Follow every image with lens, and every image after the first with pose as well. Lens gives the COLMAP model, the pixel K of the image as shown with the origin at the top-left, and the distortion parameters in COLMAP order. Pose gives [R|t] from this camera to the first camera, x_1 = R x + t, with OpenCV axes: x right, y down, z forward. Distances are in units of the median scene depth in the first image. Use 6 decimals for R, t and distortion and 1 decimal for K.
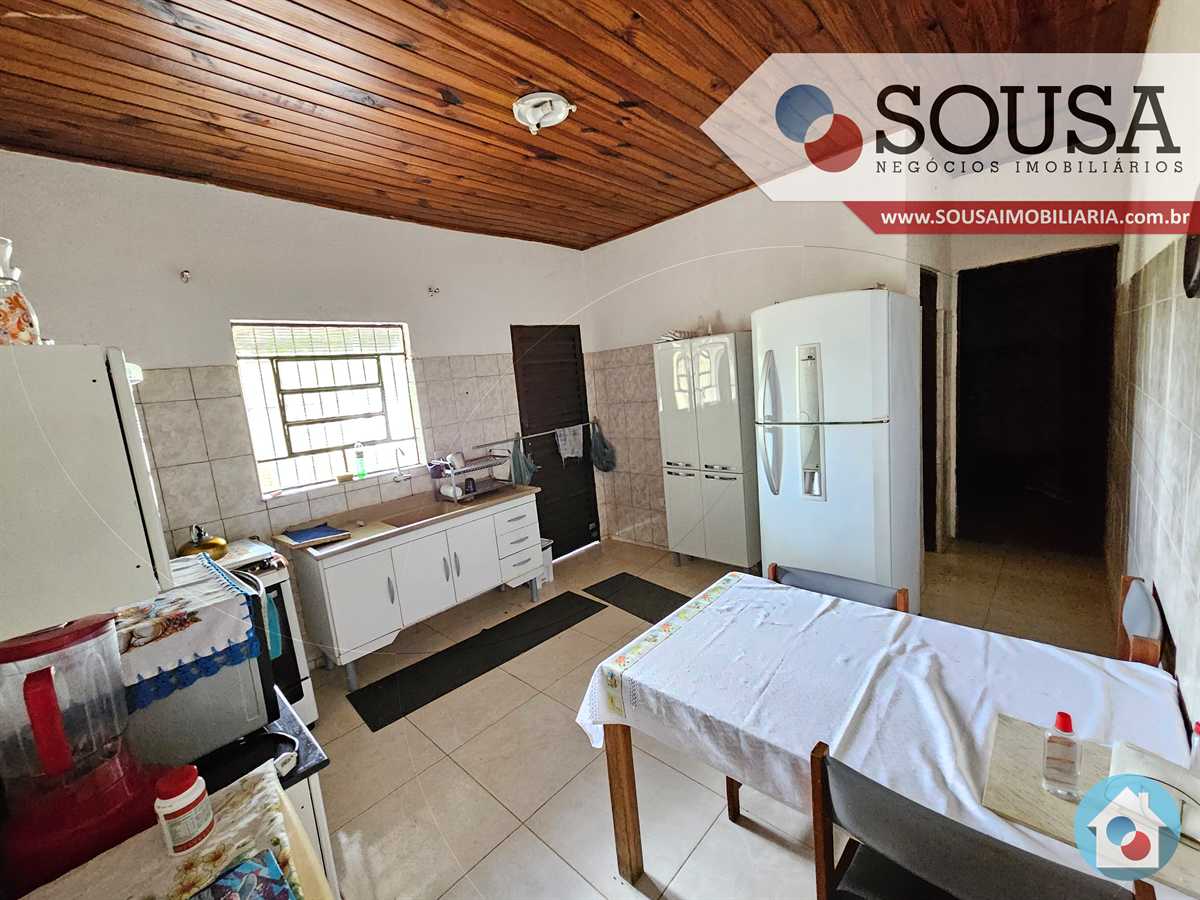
lens RADIAL K [[492.7, 0, 594.3], [0, 492.7, 444.8], [0, 0, 1]] dist [0.003838, -0.000639]
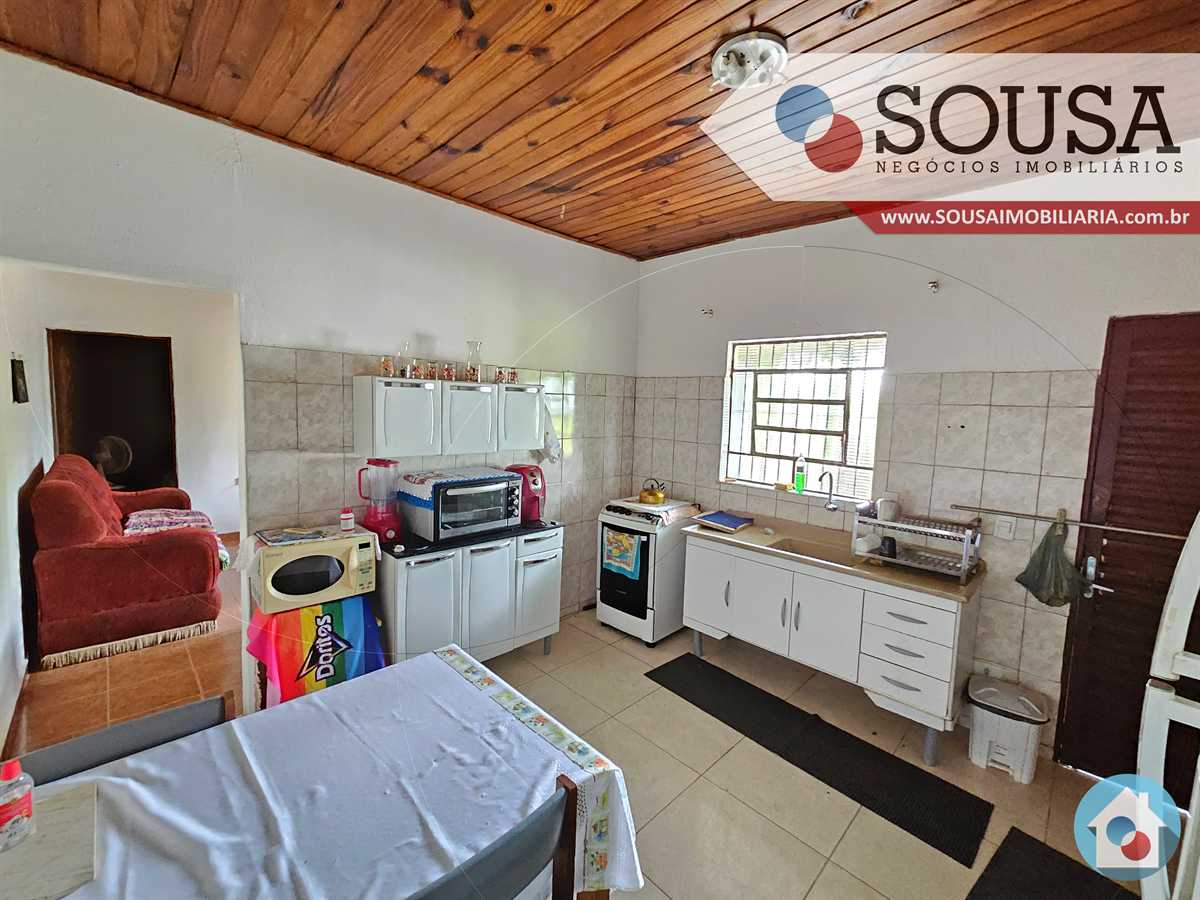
lens RADIAL K [[492.7, 0, 595.4], [0, 492.7, 445.8], [0, 0, 1]] dist [0.003838, -0.000639]
pose [[-0.037245, 0.180295, -0.982907, 0.532010], [-0.168591, 0.968357, 0.184015, -0.145198], [0.984982, 0.172562, -0.005670, 0.617939]]
